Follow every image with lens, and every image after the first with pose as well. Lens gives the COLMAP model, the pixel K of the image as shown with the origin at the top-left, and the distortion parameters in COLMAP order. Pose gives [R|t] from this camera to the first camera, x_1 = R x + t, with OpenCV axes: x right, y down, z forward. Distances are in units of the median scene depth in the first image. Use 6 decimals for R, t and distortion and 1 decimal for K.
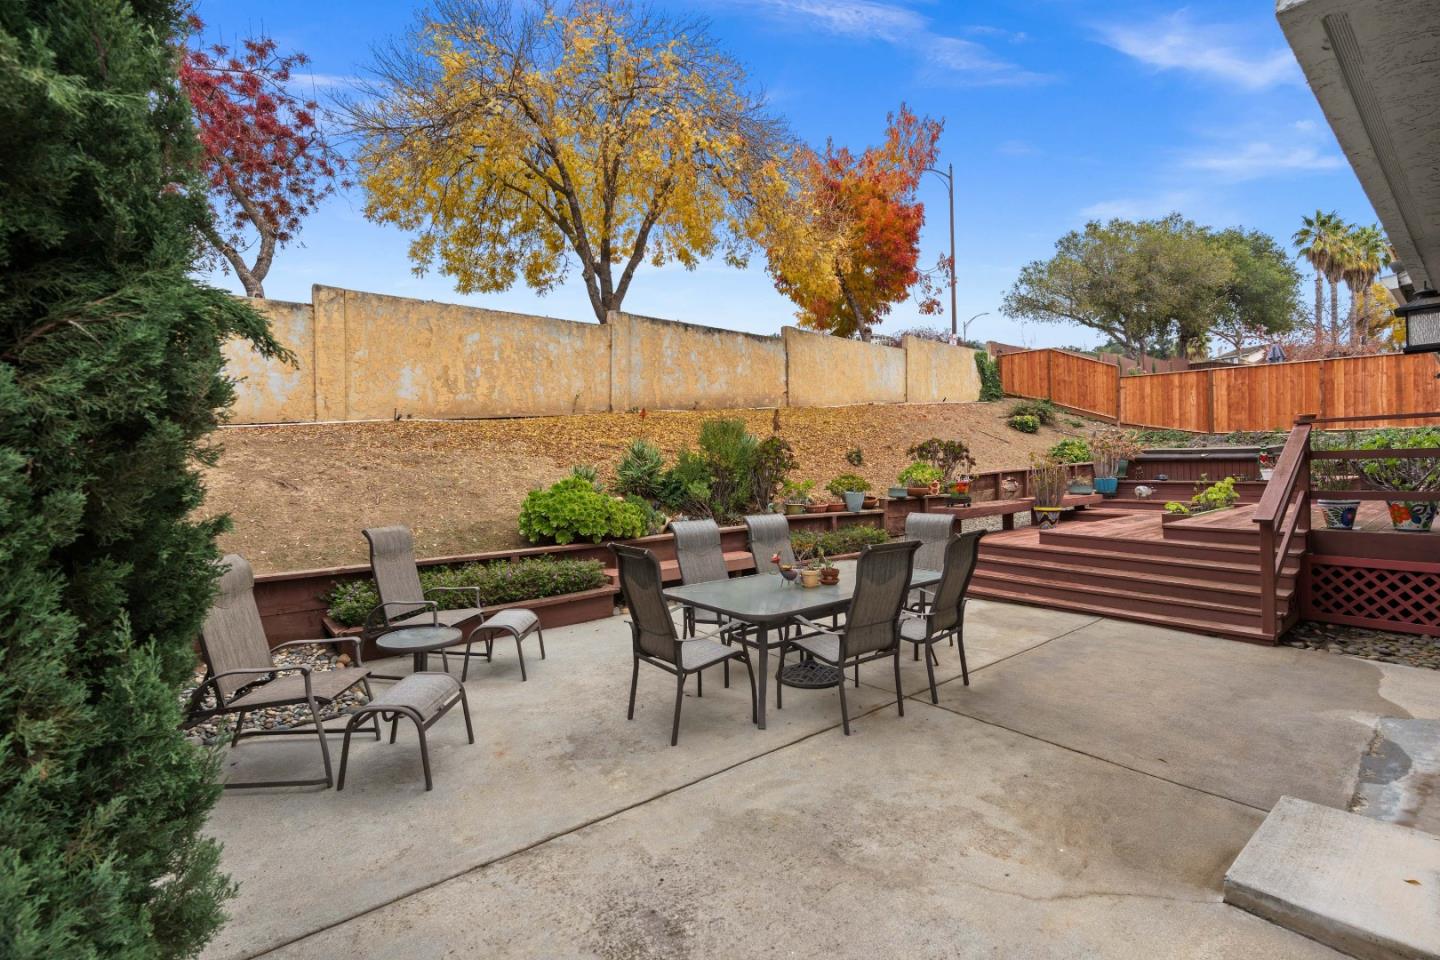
lens RADIAL K [[653.9, 0, 732.4], [0, 653.9, 460.2], [0, 0, 1]] dist [-0.005473, 0.001387]
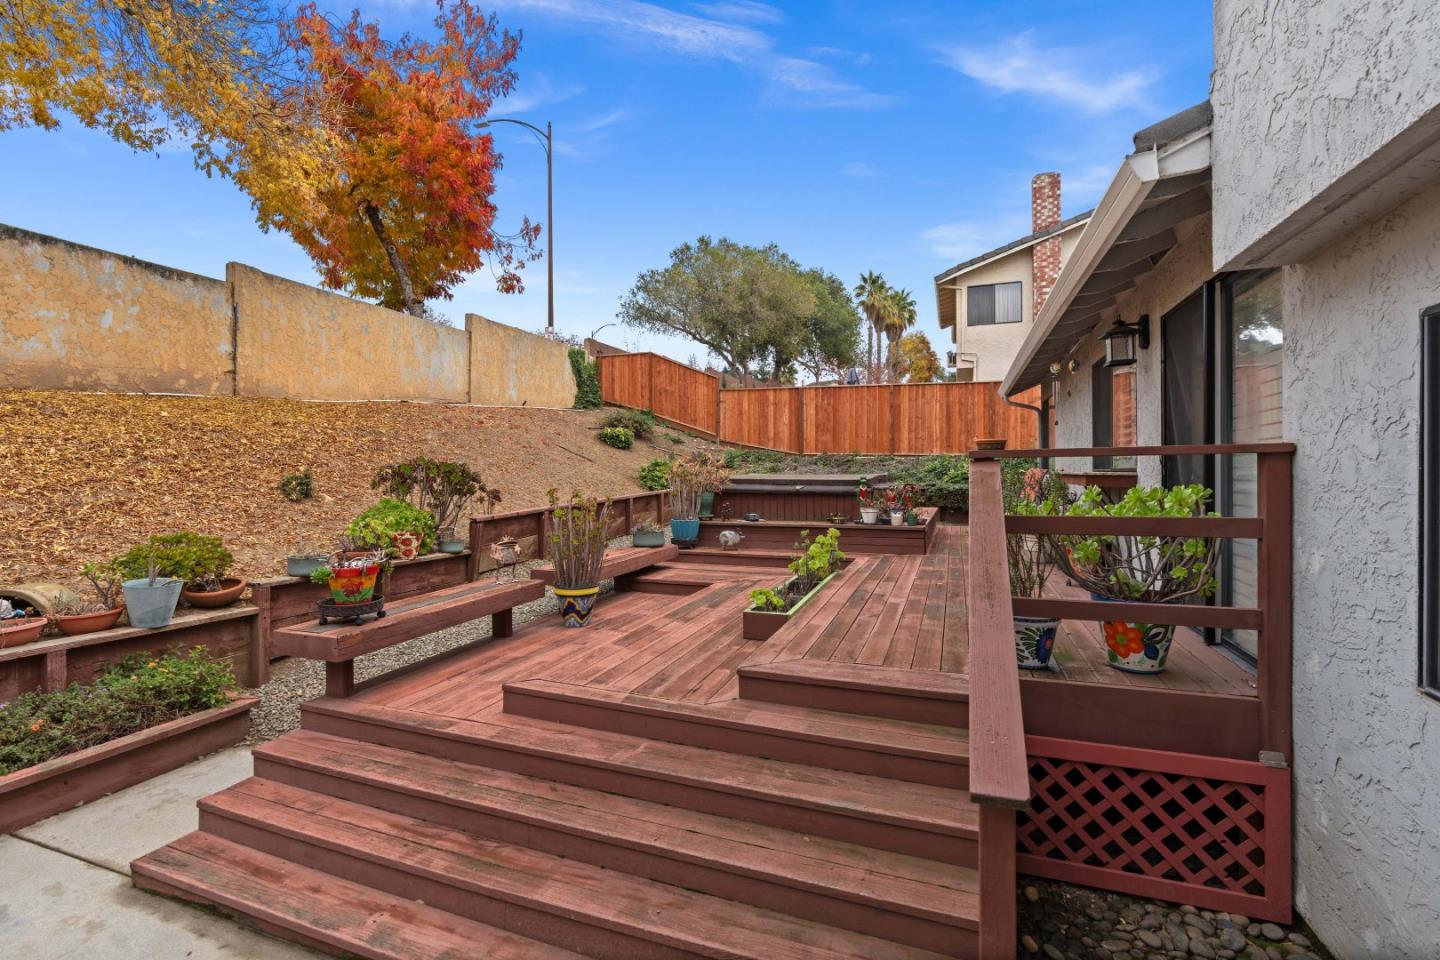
lens RADIAL K [[653.9, 0, 715.1], [0, 653.9, 475.8], [0, 0, 1]] dist [-0.005473, 0.001387]
pose [[0.872119, 0.006389, 0.489252, 0.139971], [-0.011105, 0.999916, 0.006738, -0.013282], [-0.489168, -0.011310, 0.872116, 0.202720]]
